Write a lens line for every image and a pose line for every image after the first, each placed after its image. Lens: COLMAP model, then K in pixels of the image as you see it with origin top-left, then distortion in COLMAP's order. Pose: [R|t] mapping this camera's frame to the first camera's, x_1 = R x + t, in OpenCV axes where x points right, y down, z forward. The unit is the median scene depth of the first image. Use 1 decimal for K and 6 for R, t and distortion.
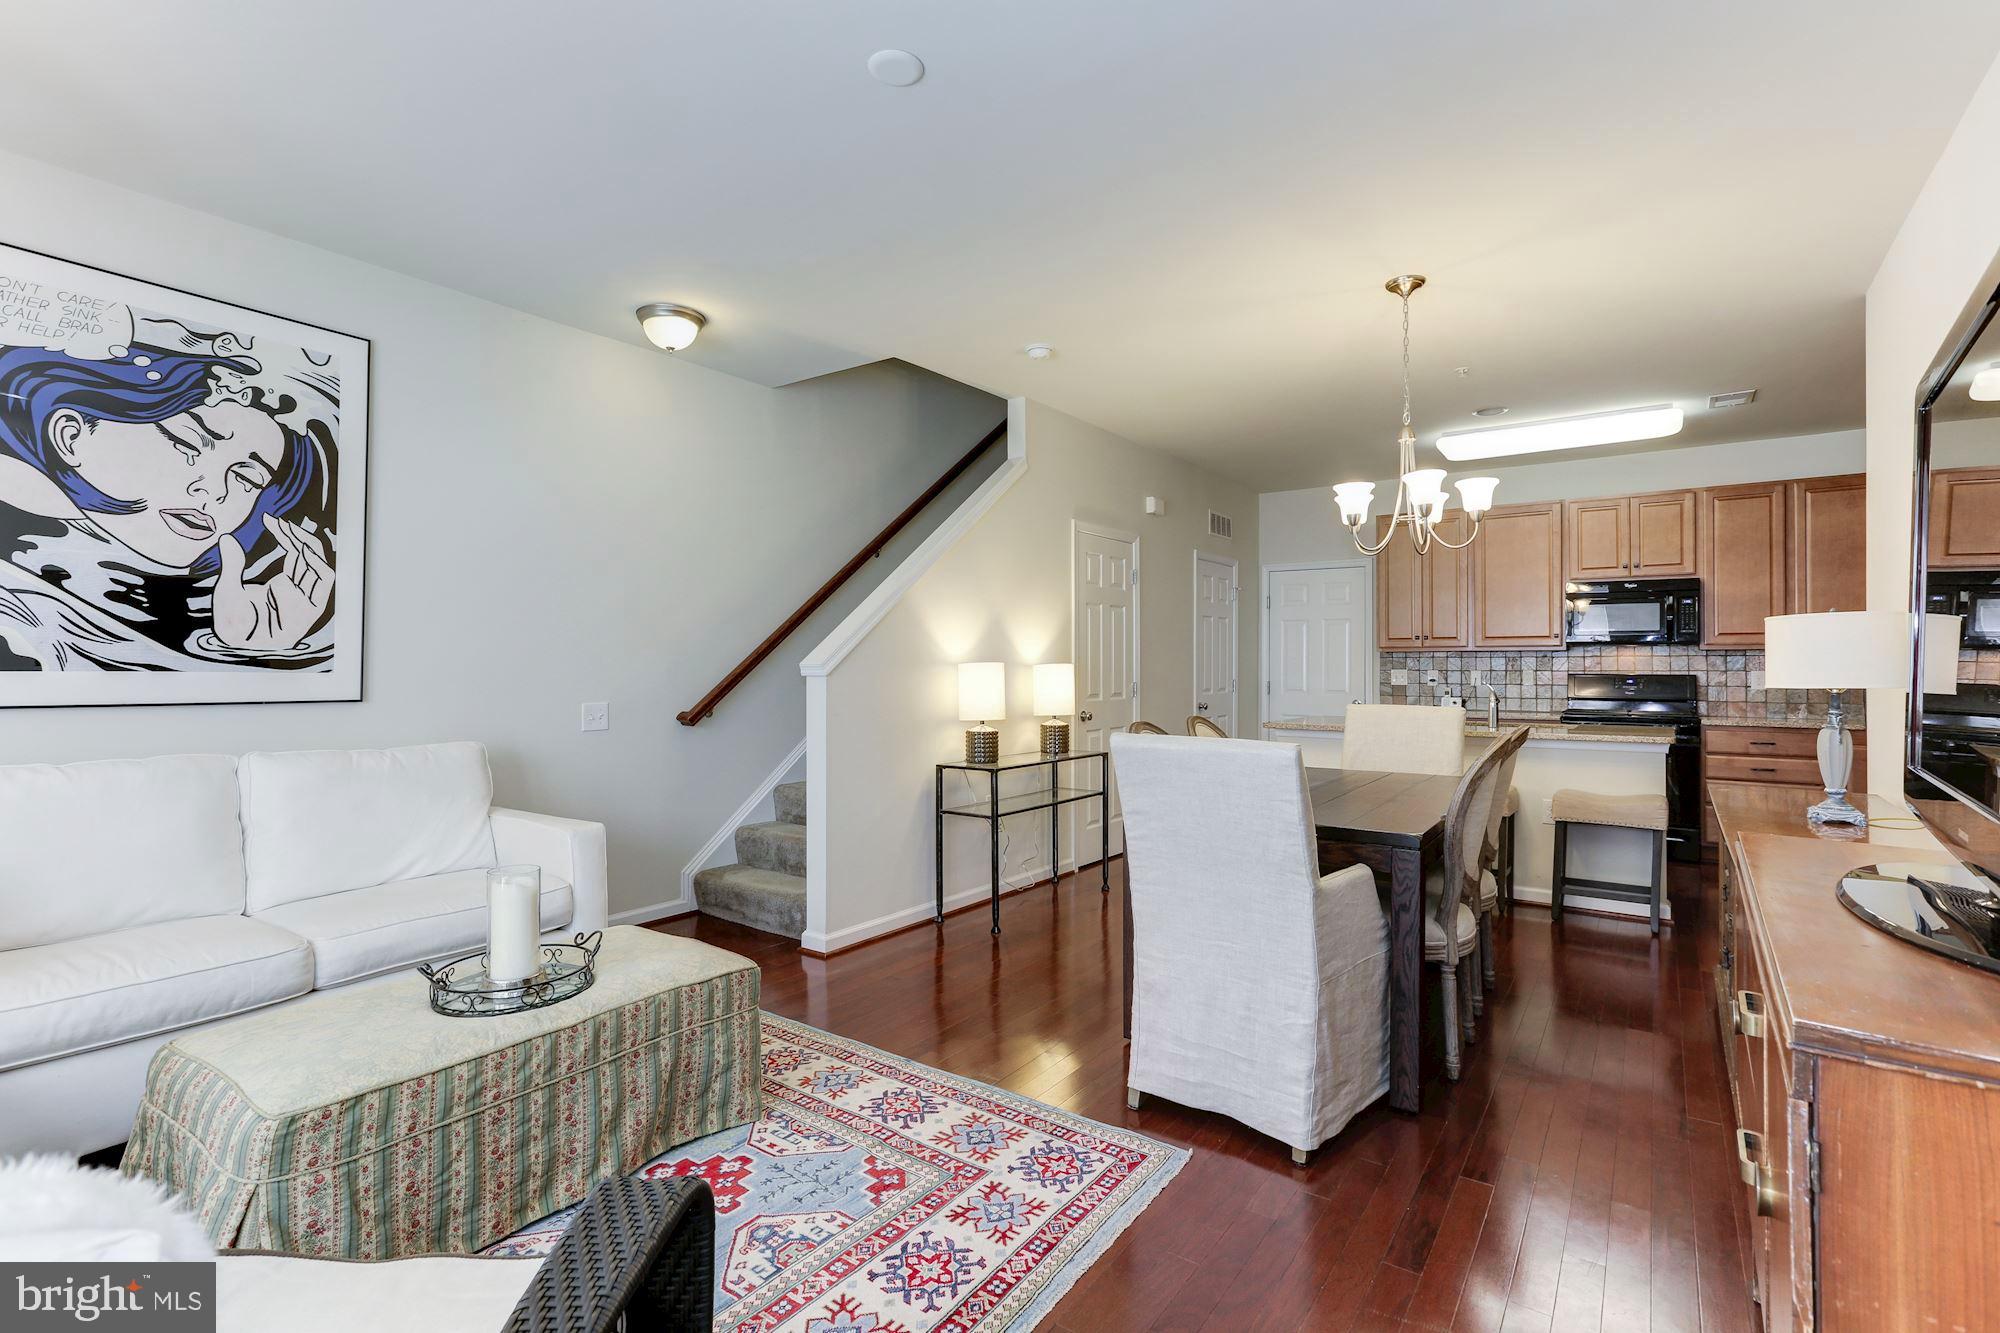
lens RADIAL K [[933.2, 0, 1001.8], [0, 933.2, 657.9], [0, 0, 1]] dist [-0.032512, 0.021368]
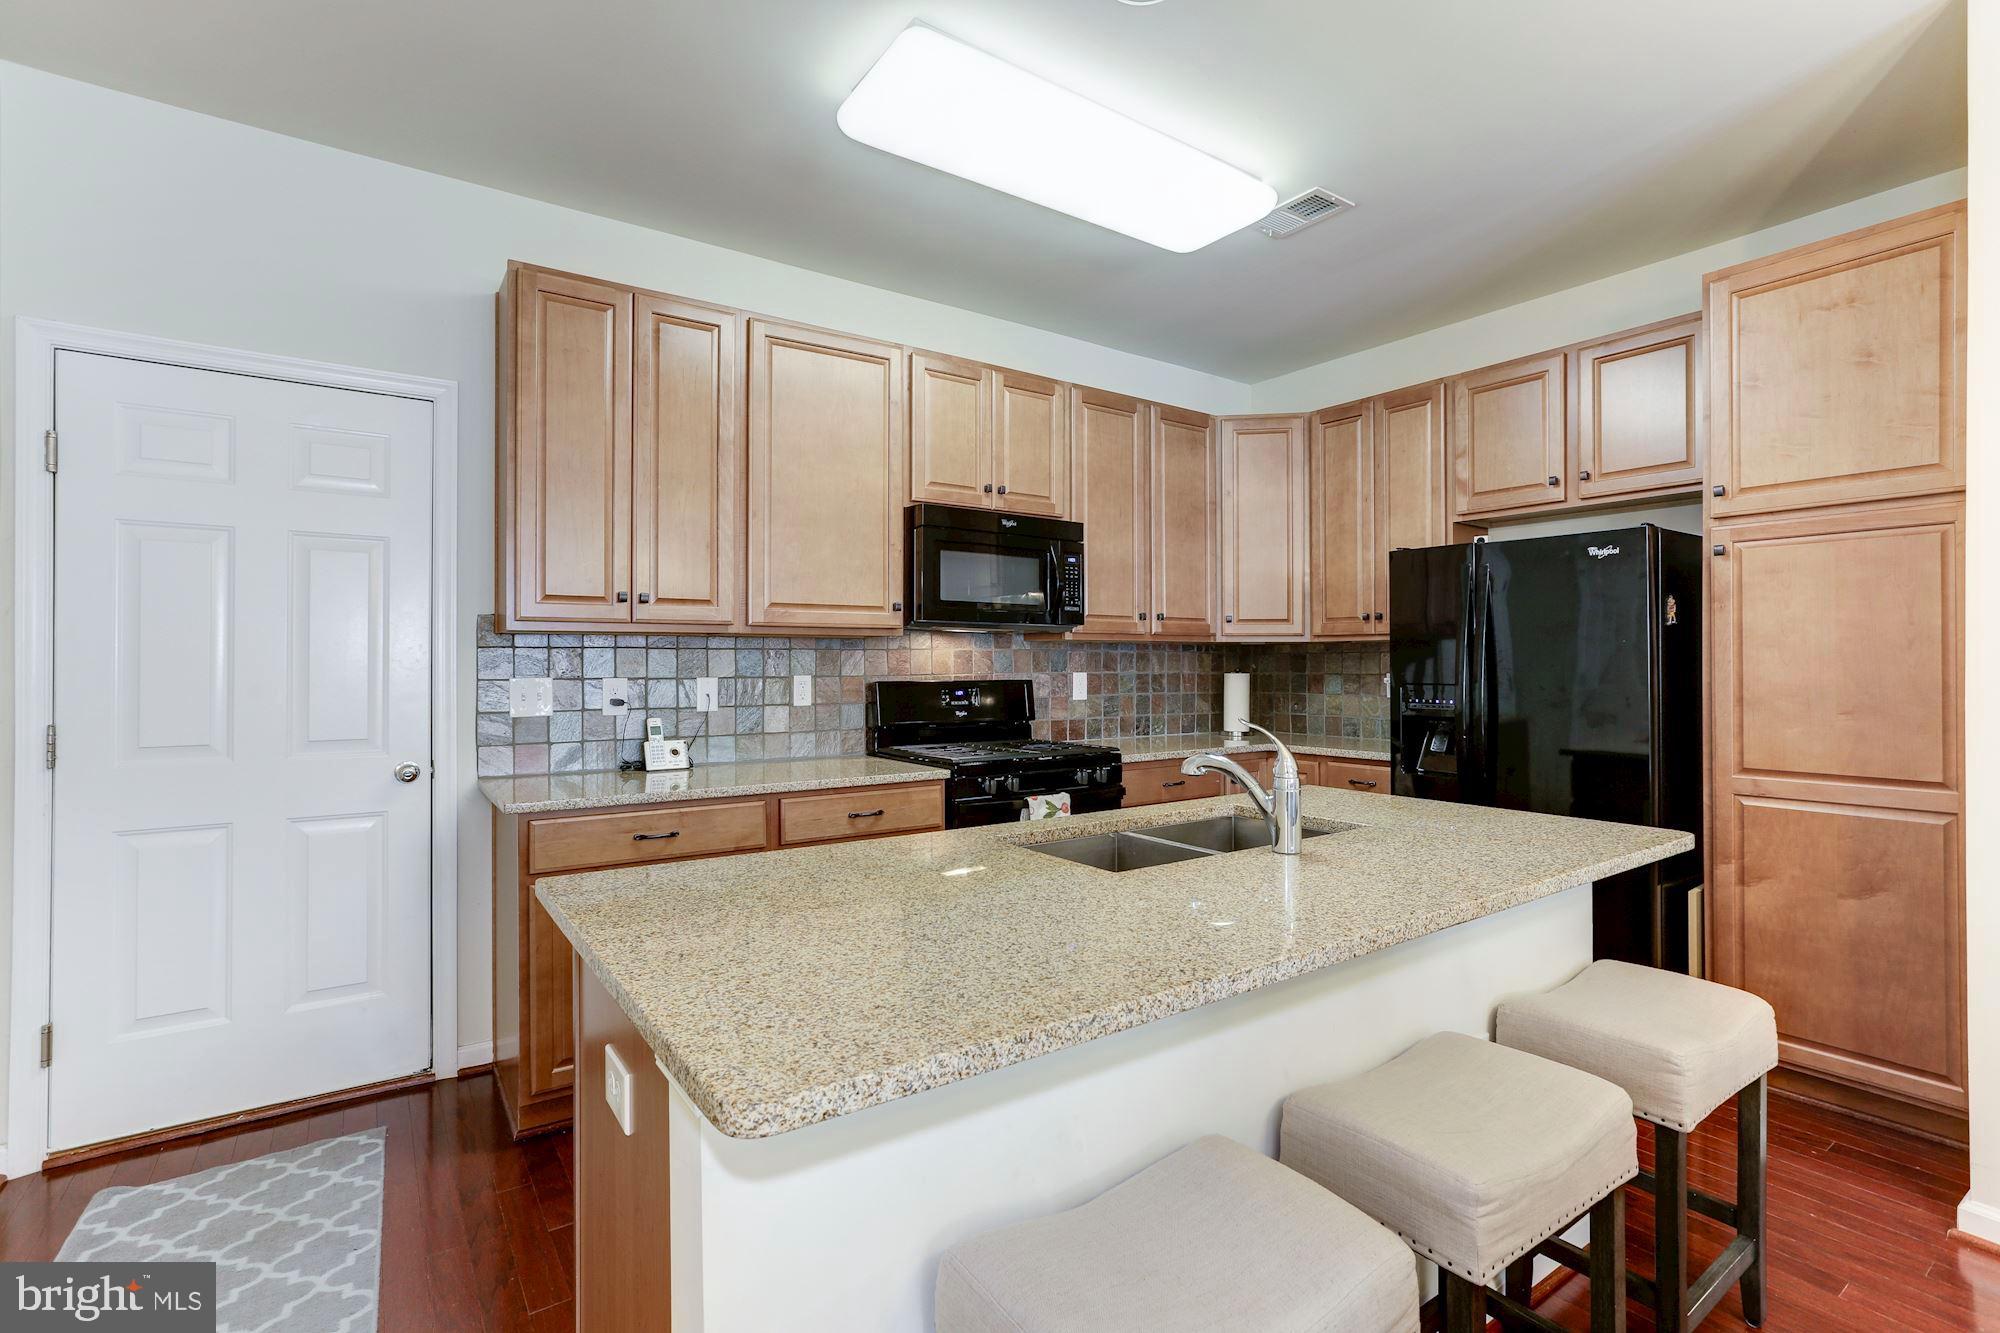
lens RADIAL K [[933.2, 0, 992.1], [0, 933.2, 661.8], [0, 0, 1]] dist [-0.032512, 0.021368]
pose [[0.335054, -0.002020, 0.942197, 0.291340], [-0.006433, 0.999969, 0.004431, 0.006138], [-0.942177, -0.007545, 0.335031, 1.664501]]
